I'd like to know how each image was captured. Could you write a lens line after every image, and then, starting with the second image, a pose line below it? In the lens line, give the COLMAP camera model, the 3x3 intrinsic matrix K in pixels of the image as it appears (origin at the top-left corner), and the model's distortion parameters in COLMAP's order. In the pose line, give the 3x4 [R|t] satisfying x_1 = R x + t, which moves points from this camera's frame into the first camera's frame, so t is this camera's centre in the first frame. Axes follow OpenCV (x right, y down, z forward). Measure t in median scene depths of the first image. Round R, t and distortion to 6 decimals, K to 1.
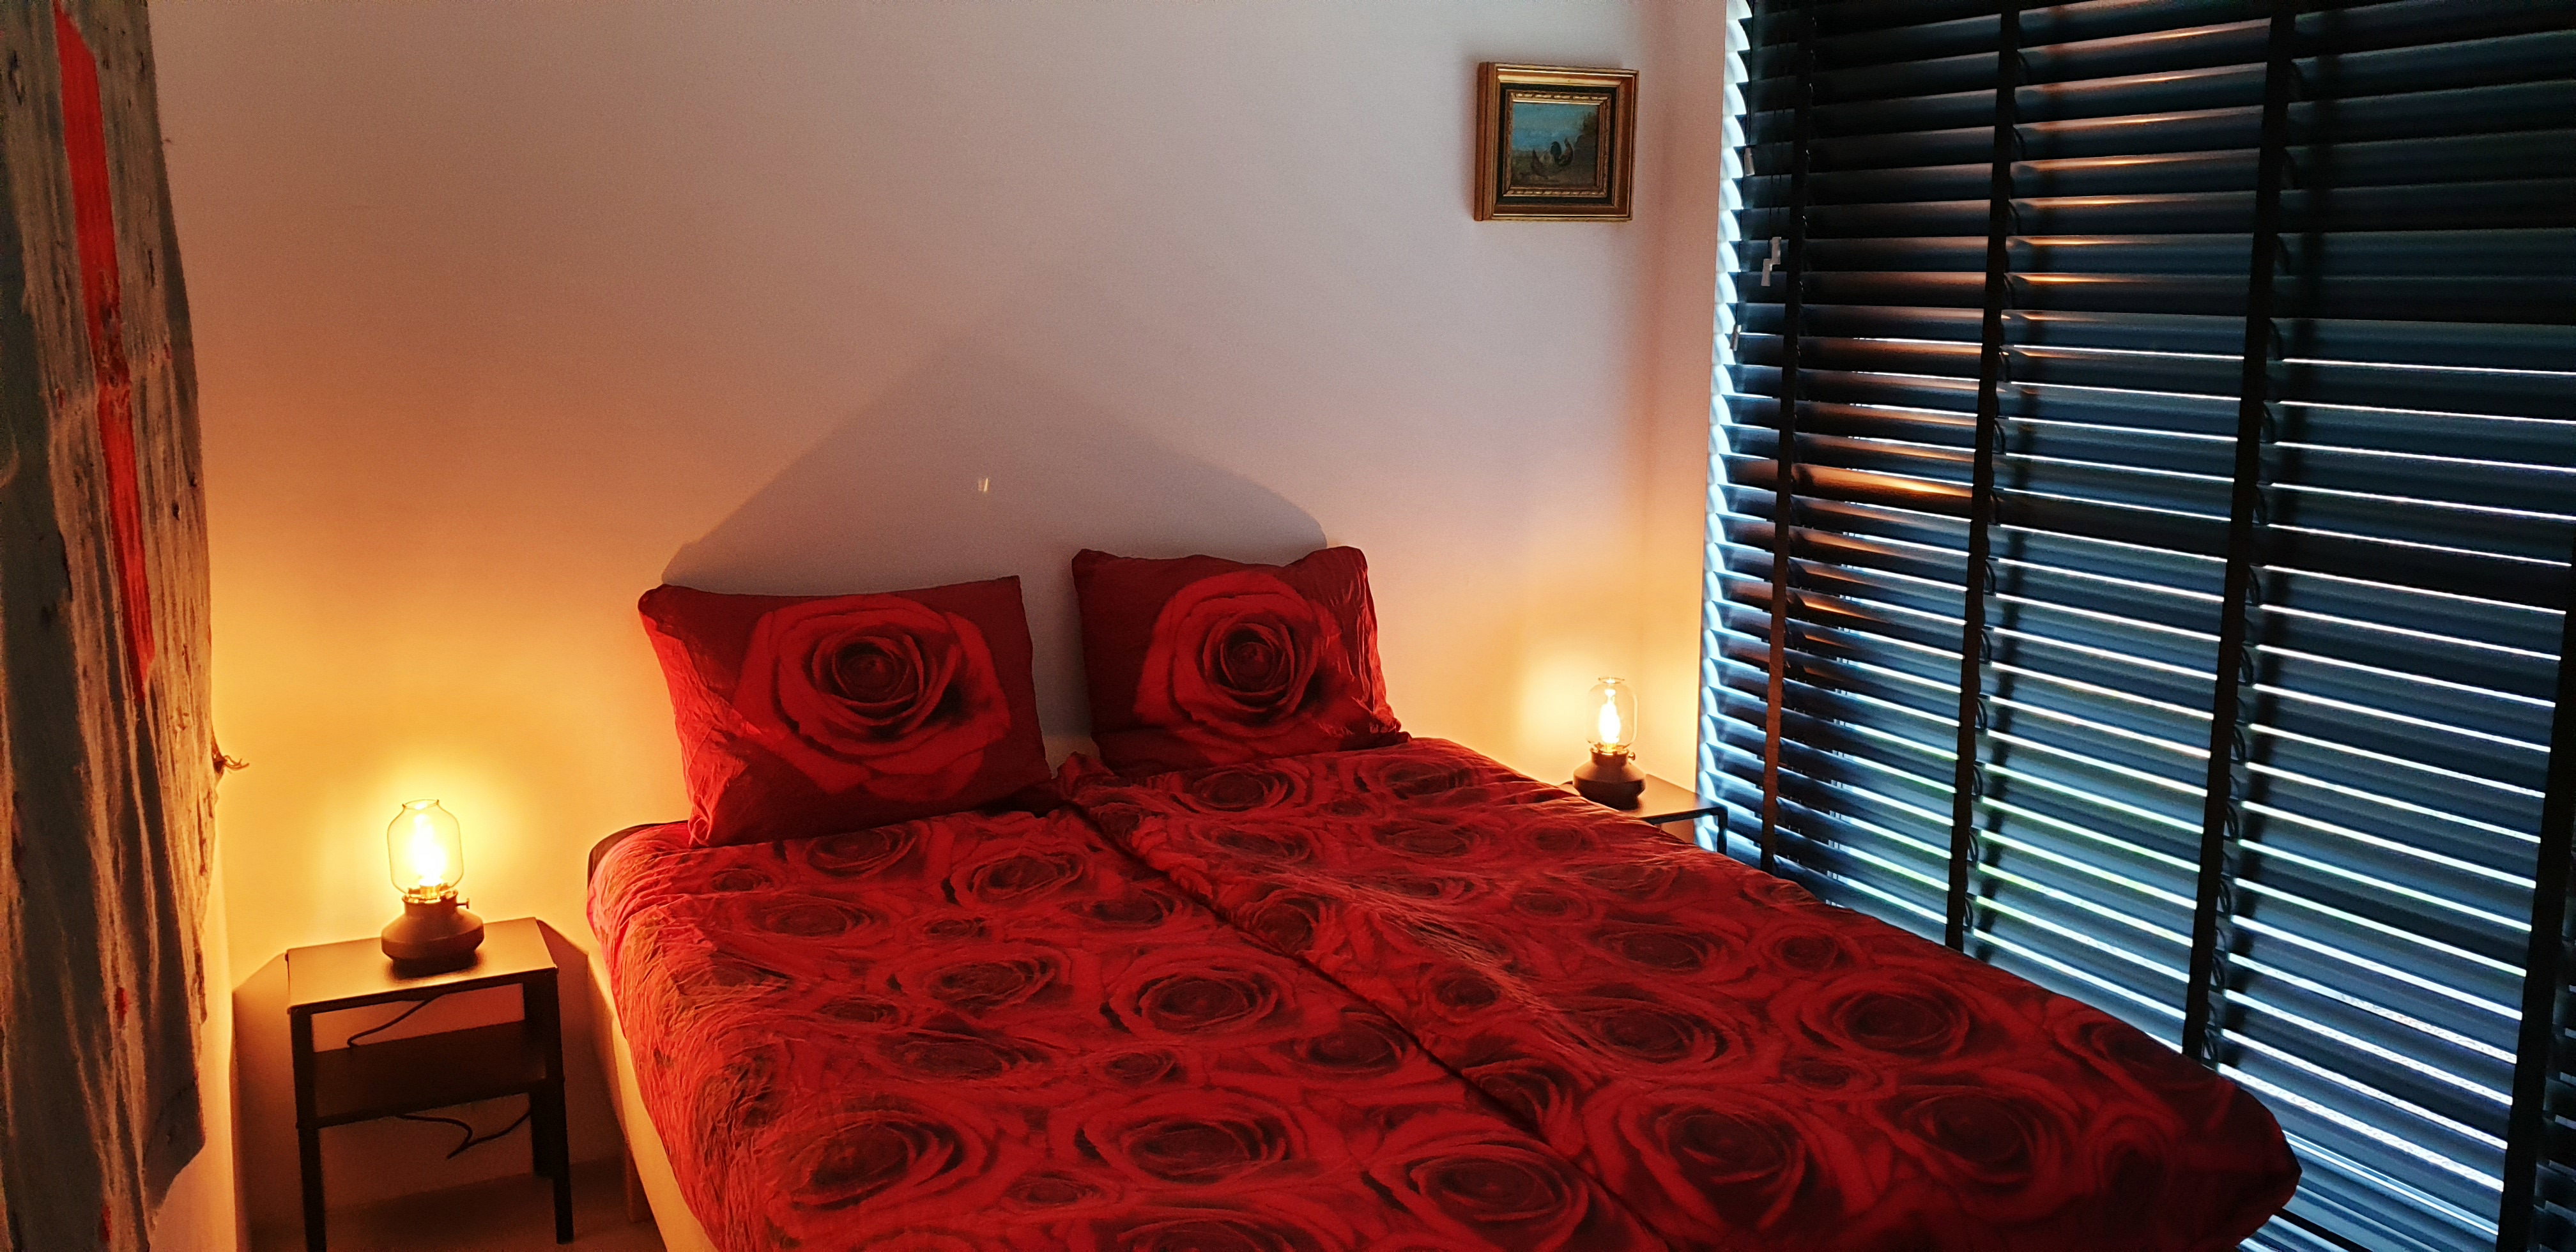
lens RADIAL K [[1992.9, 0, 1259.3], [0, 1992.9, 627.8], [0, 0, 1]] dist [0.201099, -0.673123]
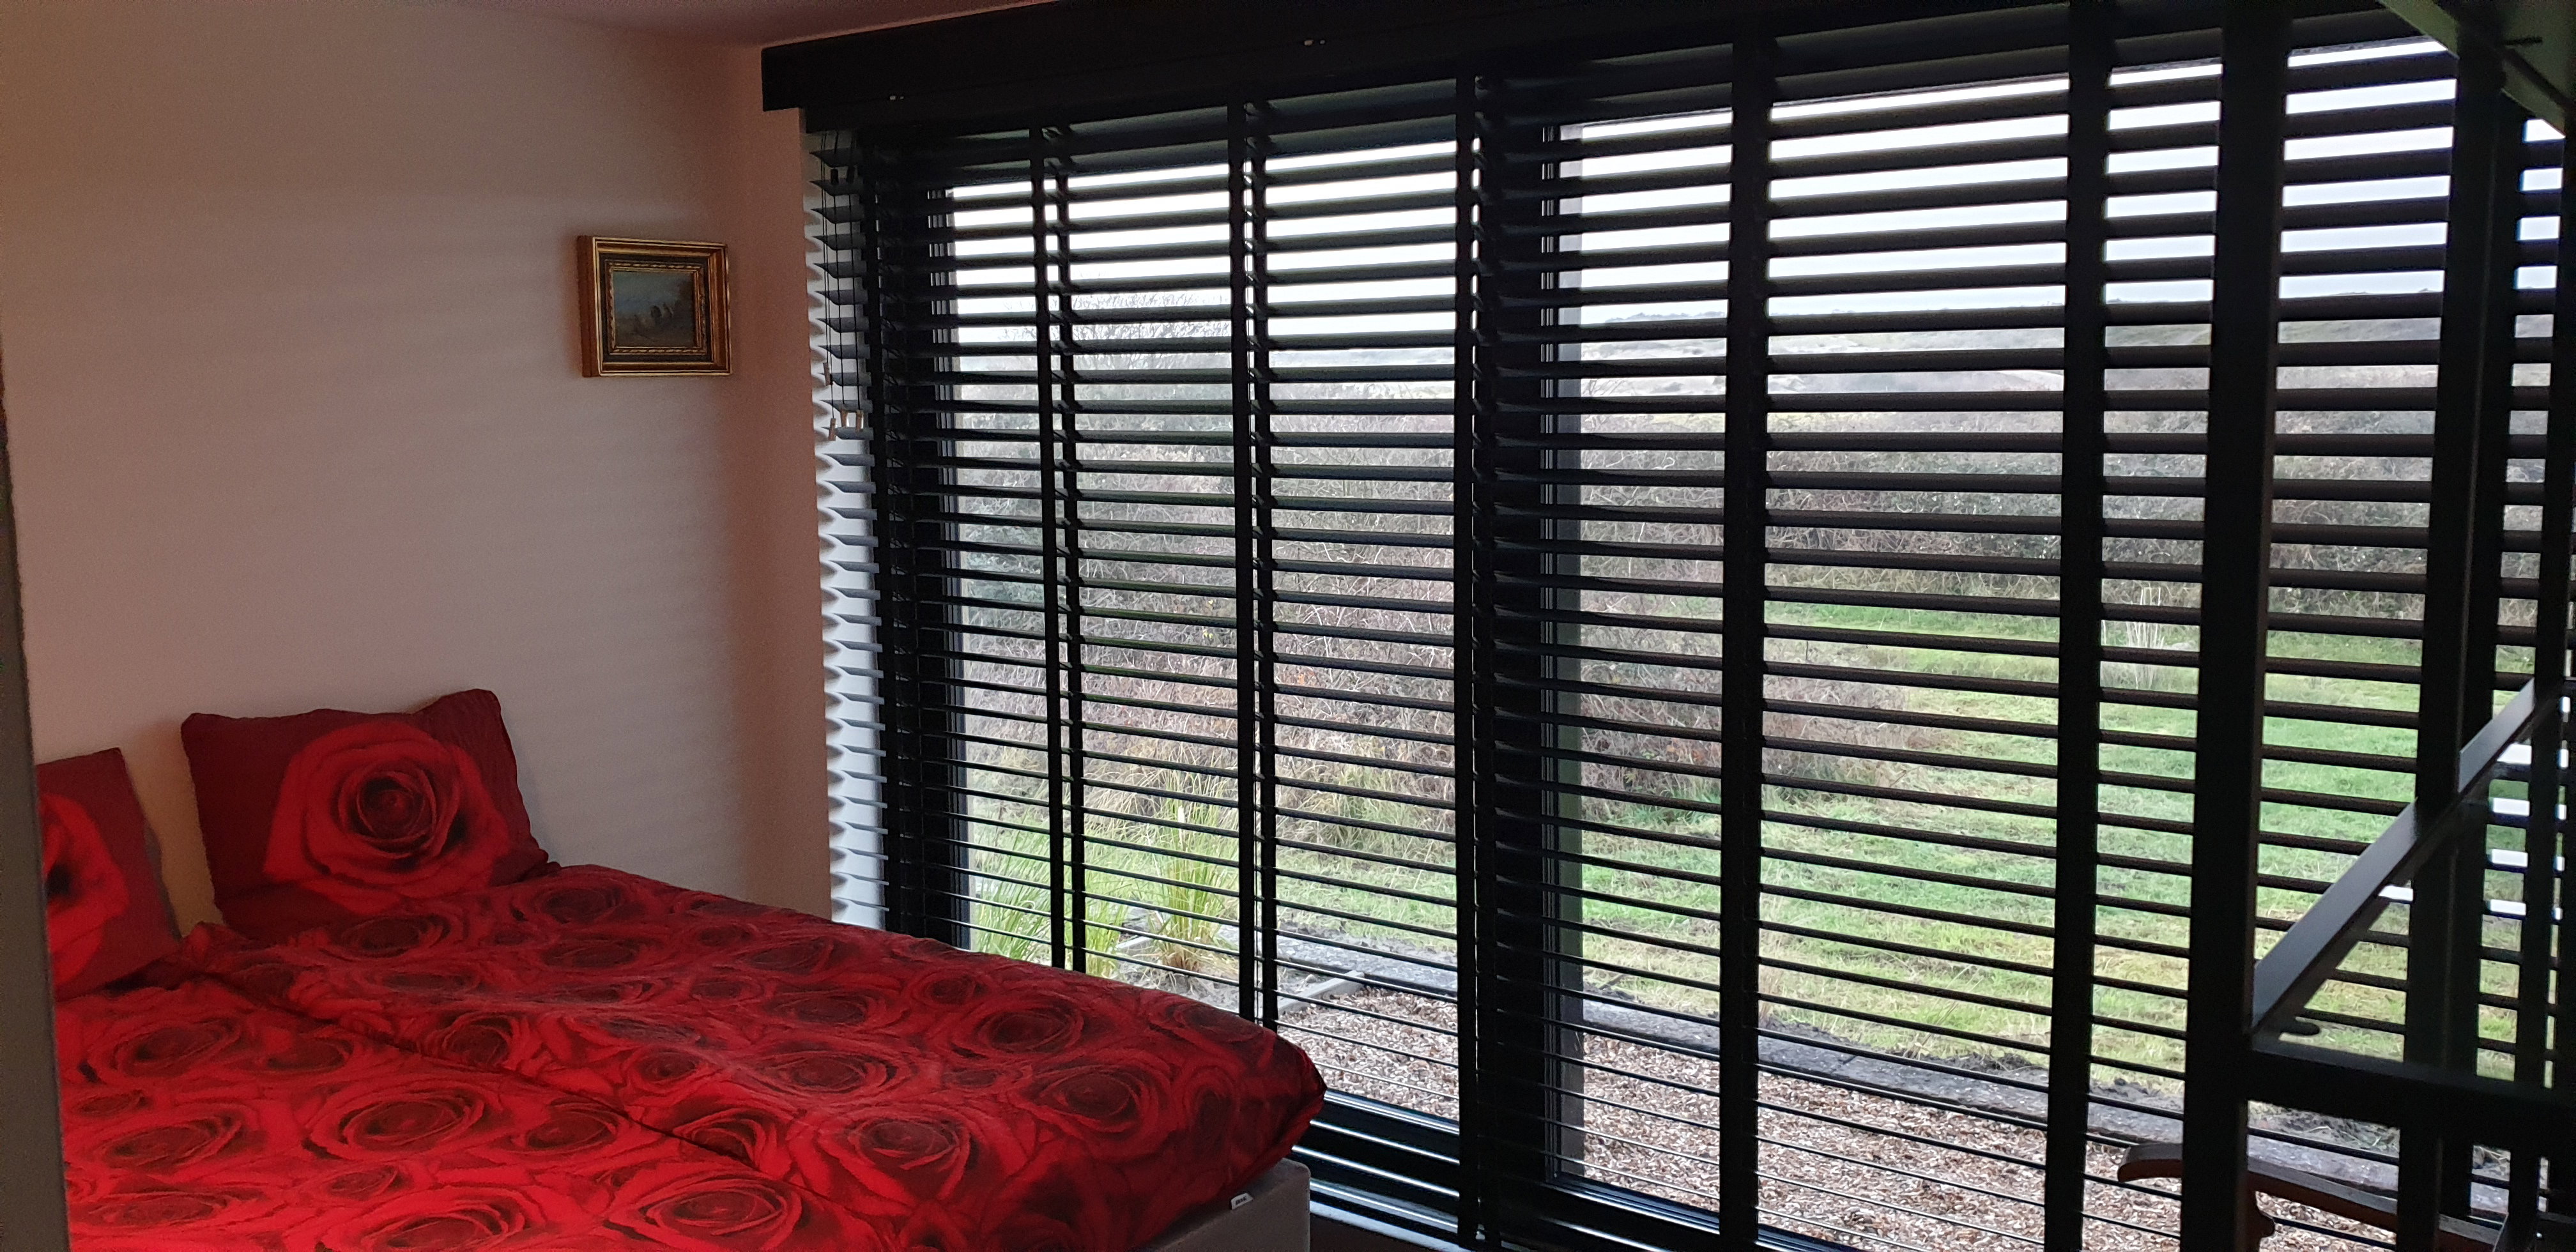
lens RADIAL K [[1979.3, 0, 1288.0], [0, 1979.3, 626.0], [0, 0, 1]] dist [0.008041, 0.003746]
pose [[0.891484, -0.067060, 0.448062, -0.063642], [0.094194, 0.994808, -0.038522, 0.009315], [-0.443153, 0.076546, 0.893172, -0.158800]]
